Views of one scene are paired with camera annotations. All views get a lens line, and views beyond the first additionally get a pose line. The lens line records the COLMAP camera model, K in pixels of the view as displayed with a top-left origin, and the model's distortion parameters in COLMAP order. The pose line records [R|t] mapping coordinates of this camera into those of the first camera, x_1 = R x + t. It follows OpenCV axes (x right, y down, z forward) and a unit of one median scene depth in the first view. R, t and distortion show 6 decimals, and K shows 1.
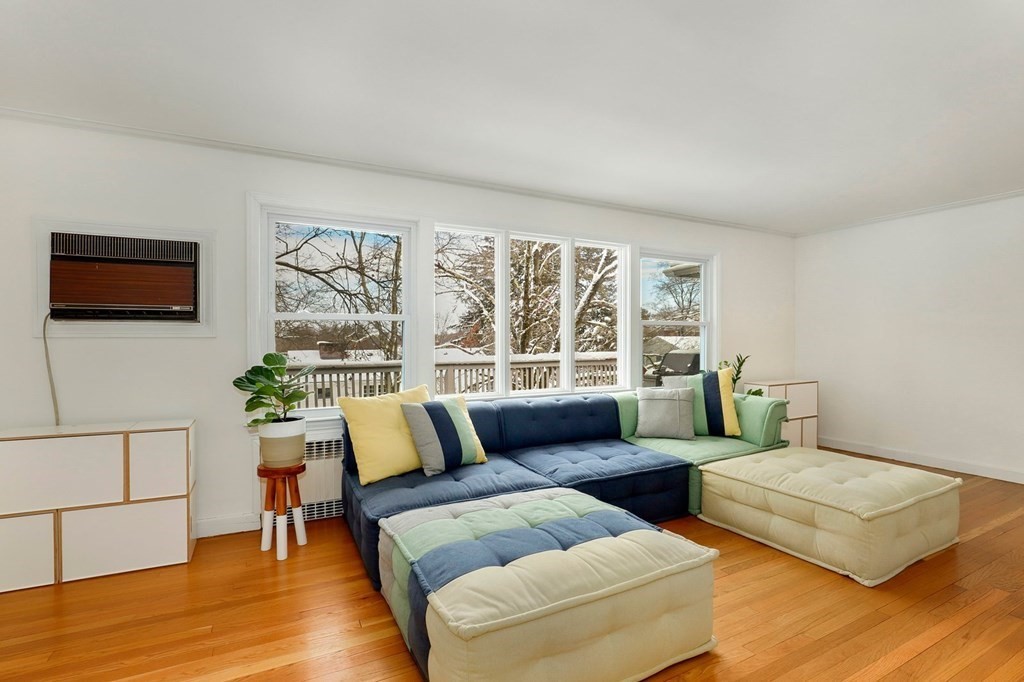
lens RADIAL K [[478.7, 0, 512.0], [0, 478.7, 341.0], [0, 0, 1]] dist [-0.003269, -0.000336]
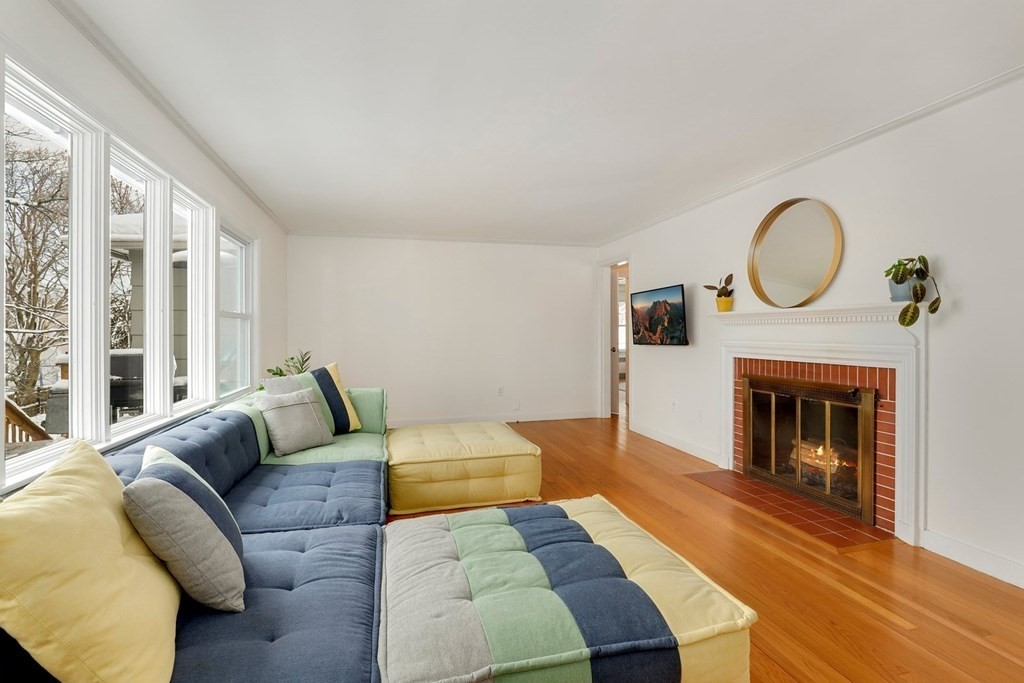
lens RADIAL K [[478.7, 0, 512.0], [0, 478.7, 341.5], [0, 0, 1]] dist [-0.003269, -0.000336]
pose [[0.238696, -0.016149, 0.970960, -0.604786], [0.011159, 0.999841, 0.013887, 0.005007], [-0.971030, 0.007520, 0.238839, 0.639377]]
